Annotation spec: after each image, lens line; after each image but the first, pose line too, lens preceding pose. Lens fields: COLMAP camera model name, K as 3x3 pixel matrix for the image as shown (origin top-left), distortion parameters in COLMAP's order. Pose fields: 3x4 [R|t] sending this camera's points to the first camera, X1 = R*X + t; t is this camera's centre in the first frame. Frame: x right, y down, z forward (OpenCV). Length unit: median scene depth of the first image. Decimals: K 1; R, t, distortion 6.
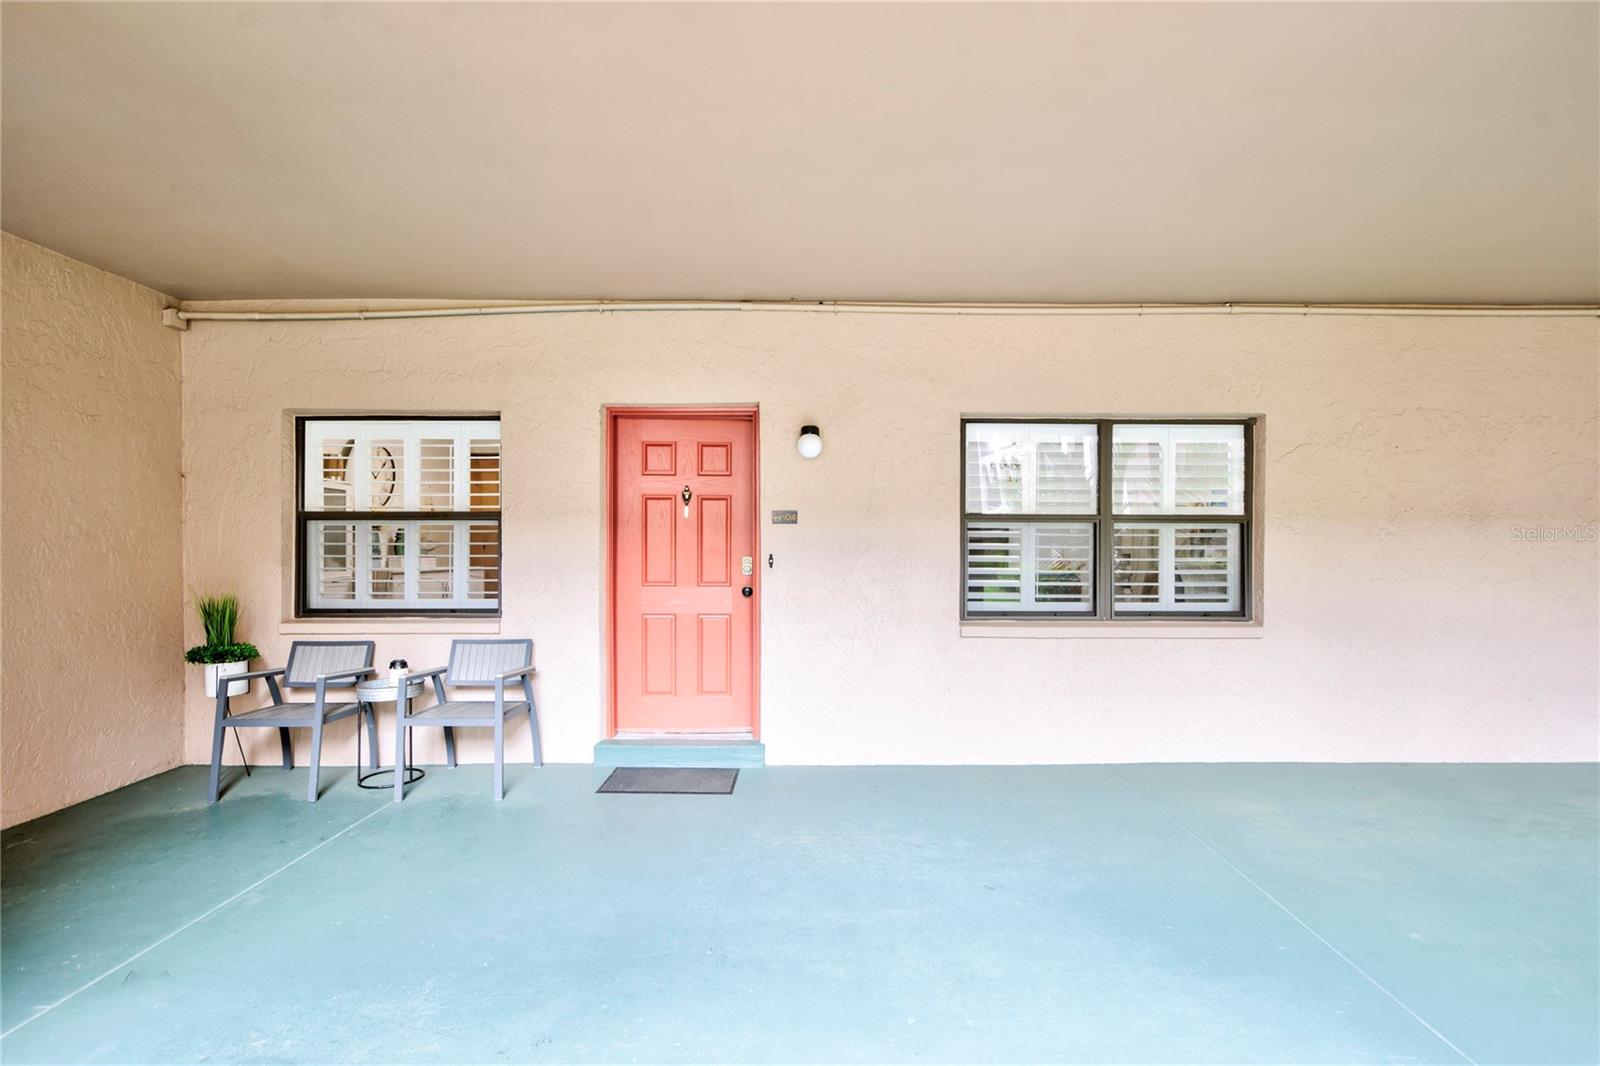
lens RADIAL K [[787.6, 0, 834.3], [0, 787.6, 545.2], [0, 0, 1]] dist [0.008539, -0.000239]
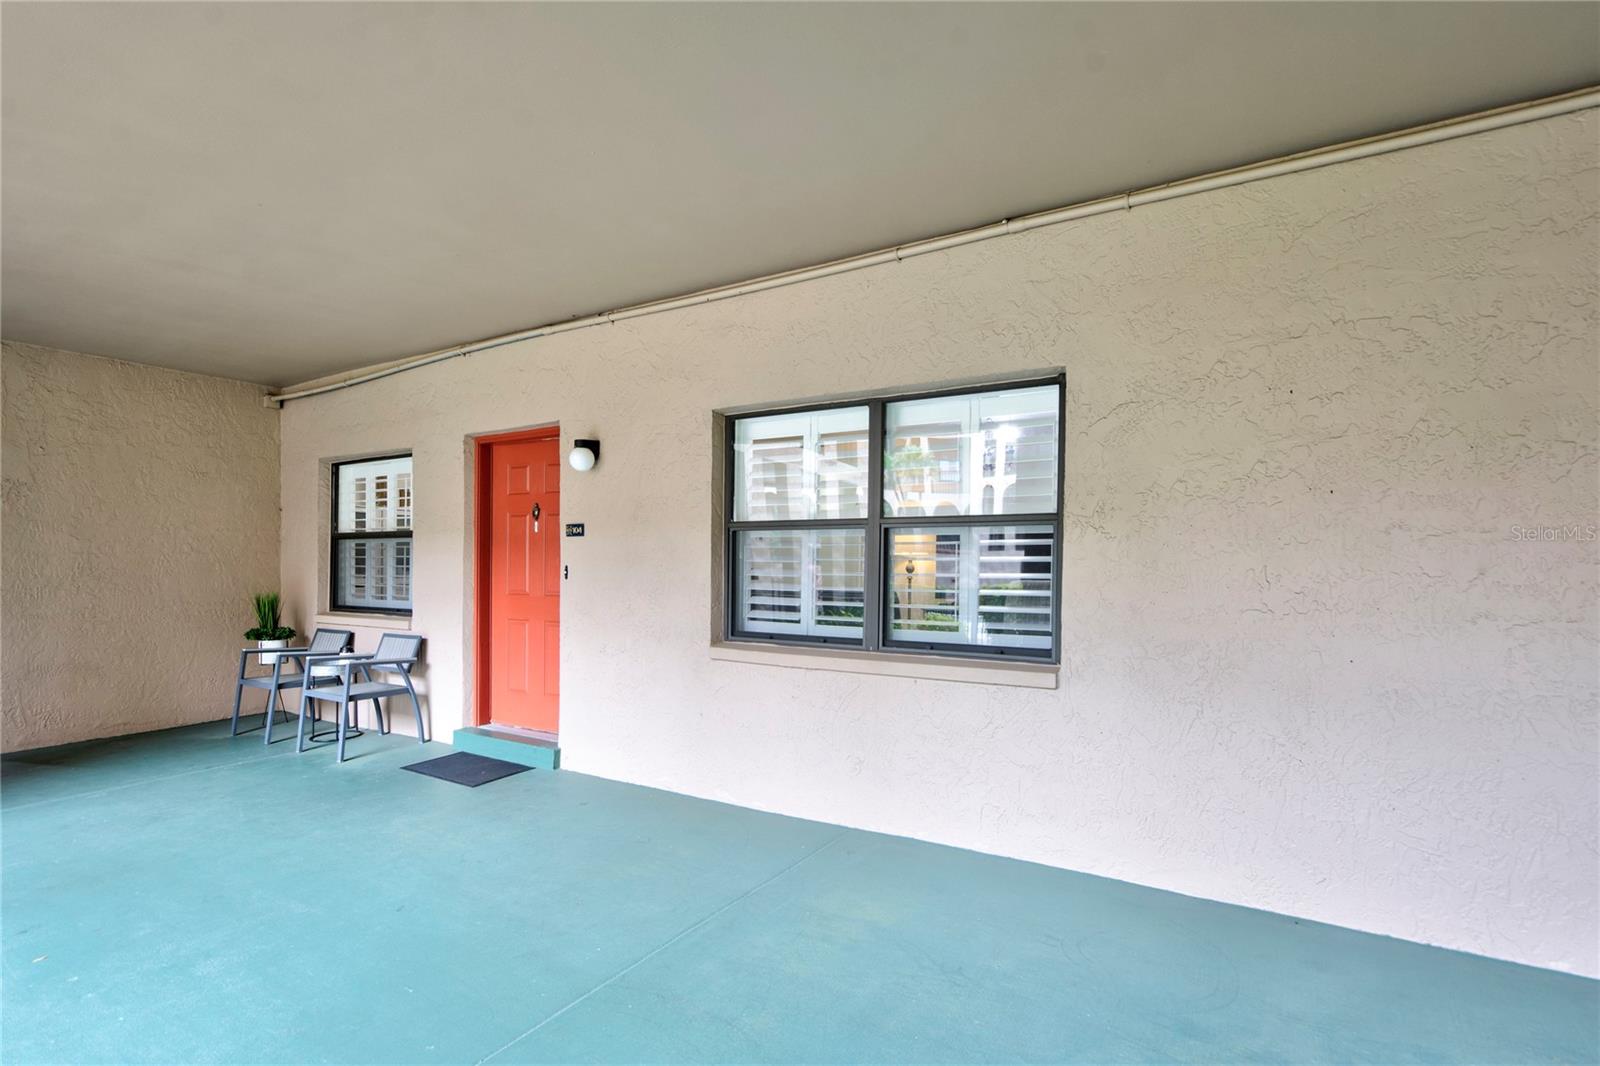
lens RADIAL K [[787.6, 0, 787.5], [0, 787.6, 566.4], [0, 0, 1]] dist [0.008539, -0.000239]
pose [[0.839186, 0.004083, -0.543828, 0.720914], [-0.002886, 0.999991, 0.003055, 0.007821], [0.543836, -0.000994, 0.839191, 0.288634]]
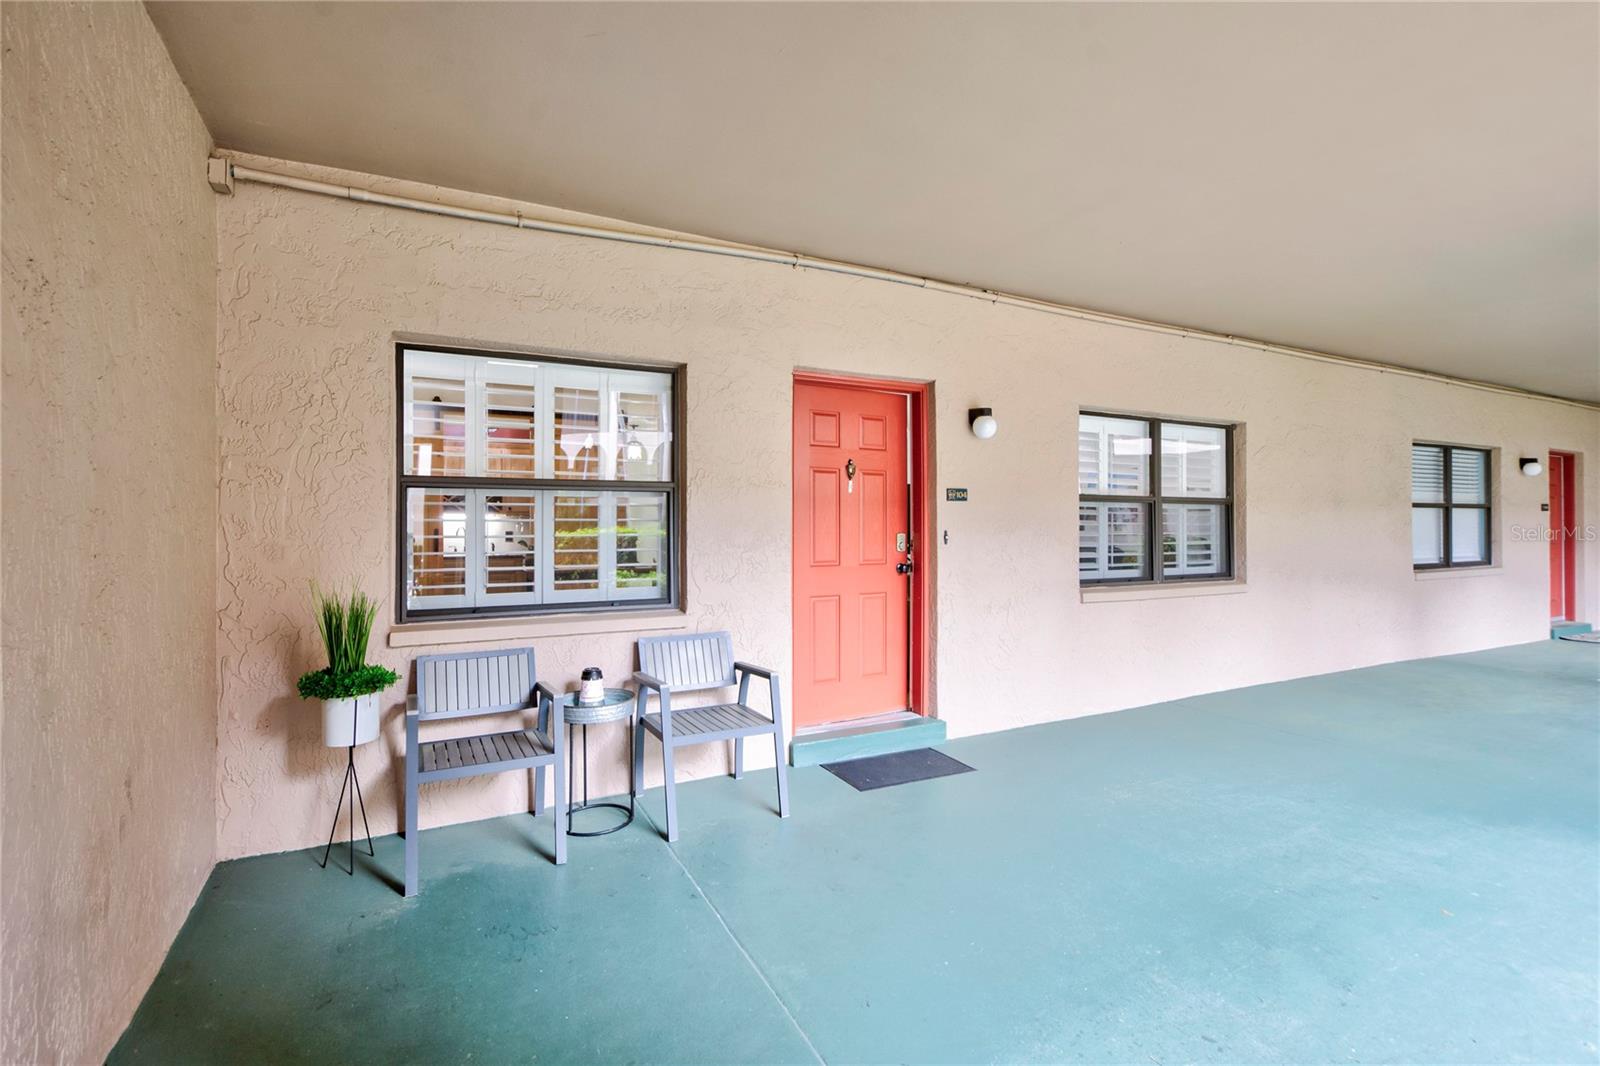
lens RADIAL K [[787.6, 0, 853.7], [0, 787.6, 507.4], [0, 0, 1]] dist [0.008539, -0.000239]
pose [[0.870373, 0.008335, 0.492322, -0.676591], [0.000138, 0.999853, -0.017173, -0.001243], [-0.492392, 0.015014, 0.870244, 0.176788]]
